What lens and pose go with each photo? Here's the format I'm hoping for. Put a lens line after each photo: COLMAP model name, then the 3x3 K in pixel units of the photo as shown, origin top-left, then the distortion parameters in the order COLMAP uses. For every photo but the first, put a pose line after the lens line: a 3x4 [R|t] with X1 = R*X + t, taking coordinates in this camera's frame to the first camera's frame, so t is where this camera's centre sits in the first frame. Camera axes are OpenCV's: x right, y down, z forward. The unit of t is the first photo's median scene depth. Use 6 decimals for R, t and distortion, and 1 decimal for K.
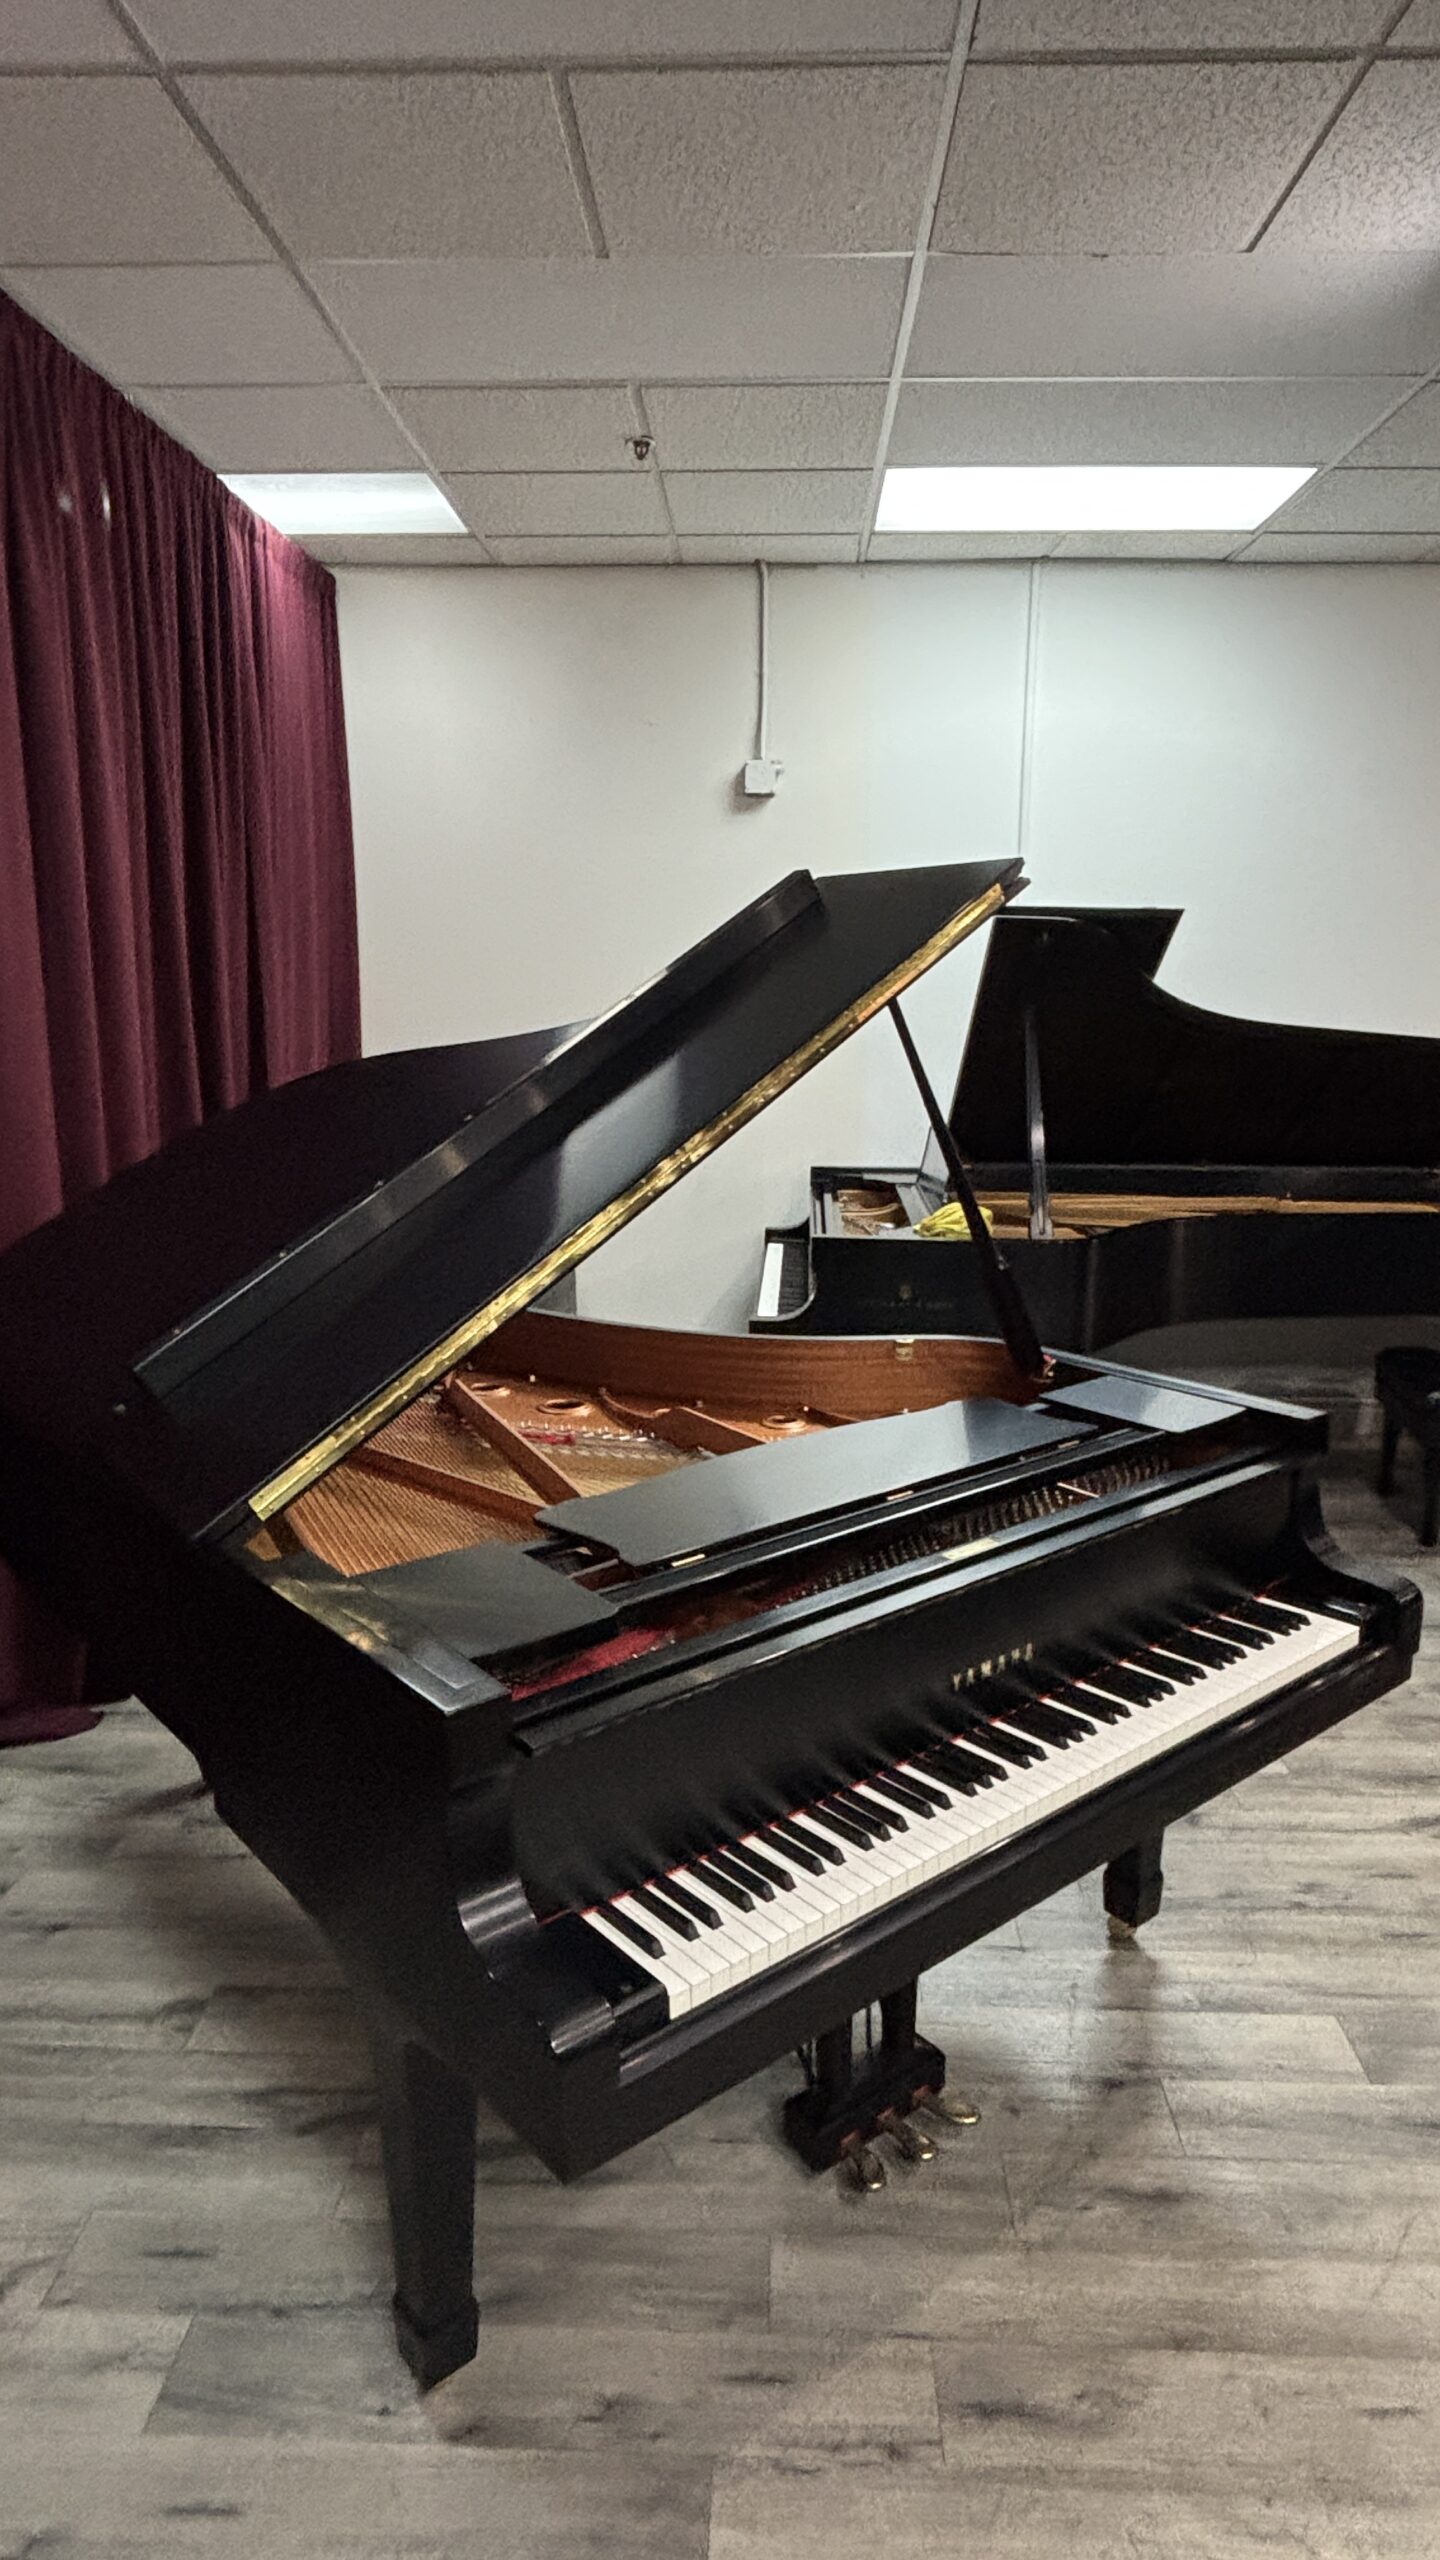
lens RADIAL K [[1421.0, 0, 676.6], [0, 1421.0, 1302.0], [0, 0, 1]] dist [-0.005111, 0.006708]
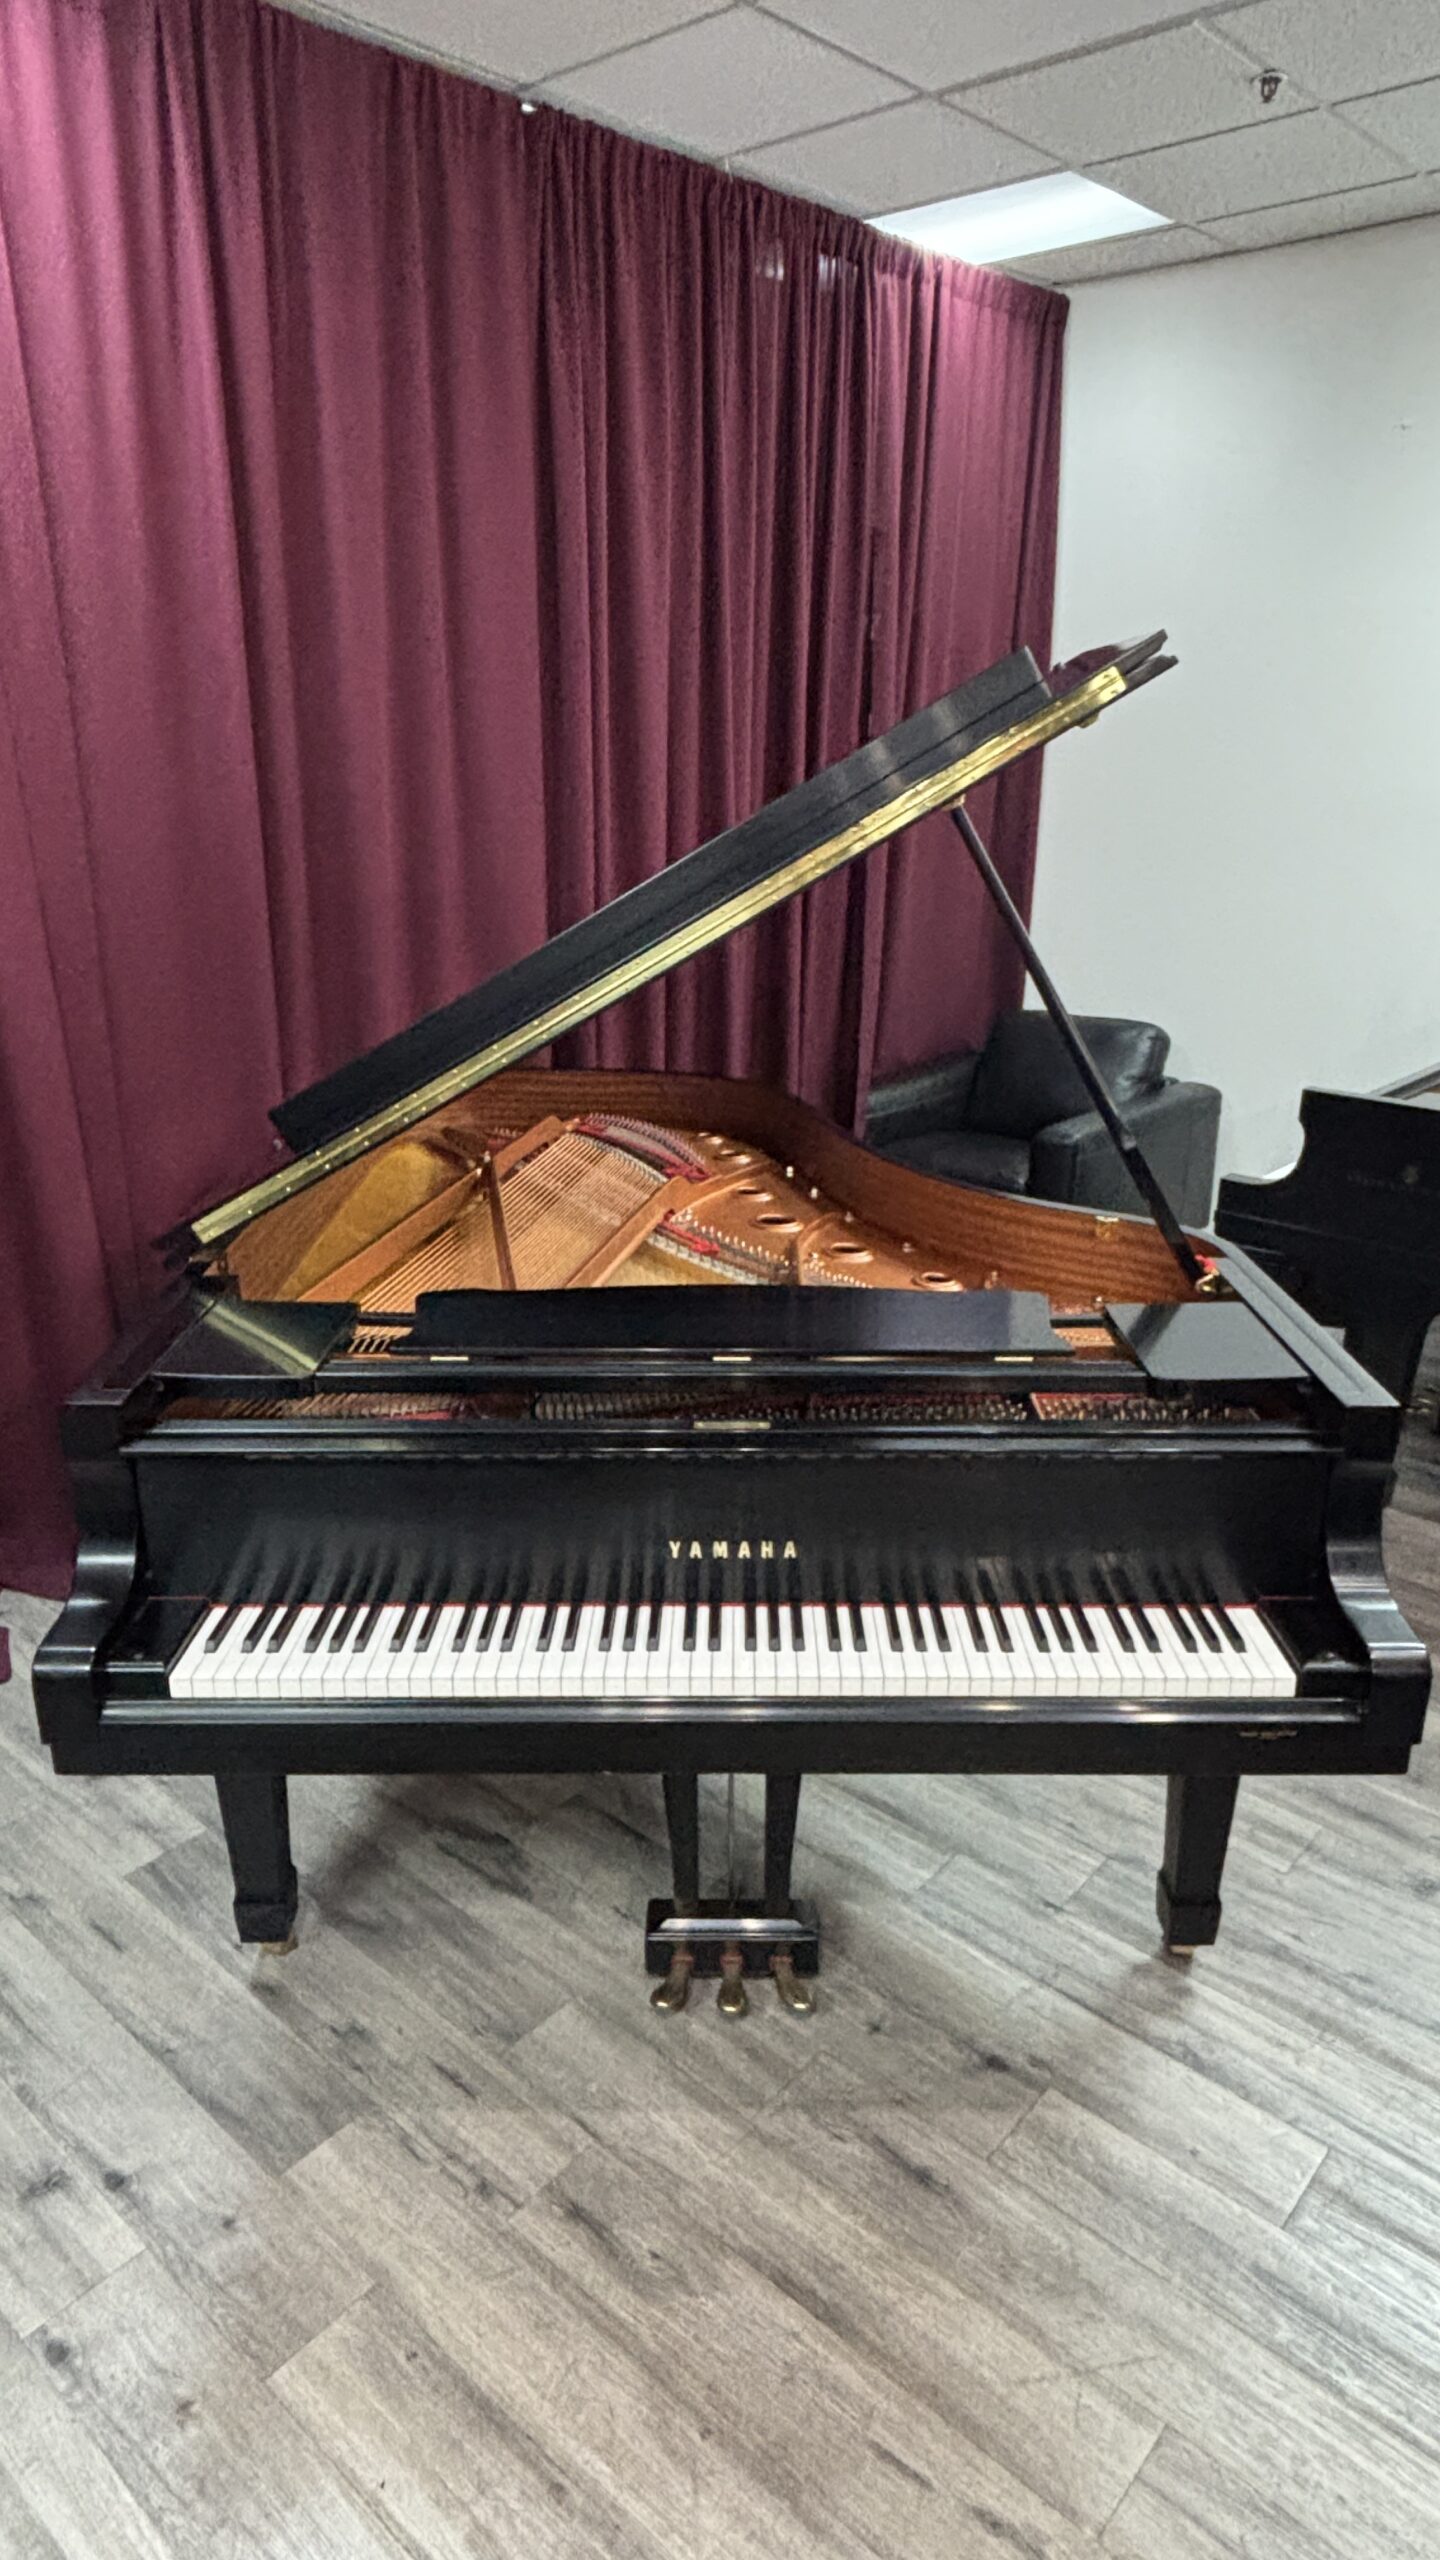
lens RADIAL K [[1482.7, 0, 730.7], [0, 1482.7, 1274.5], [0, 0, 1]] dist [0.003327, -0.001257]
pose [[0.792570, 0.206319, -0.573816, 0.708327], [-0.132976, 0.976852, 0.167563, -0.084227], [0.595105, -0.056501, 0.801660, 0.203298]]
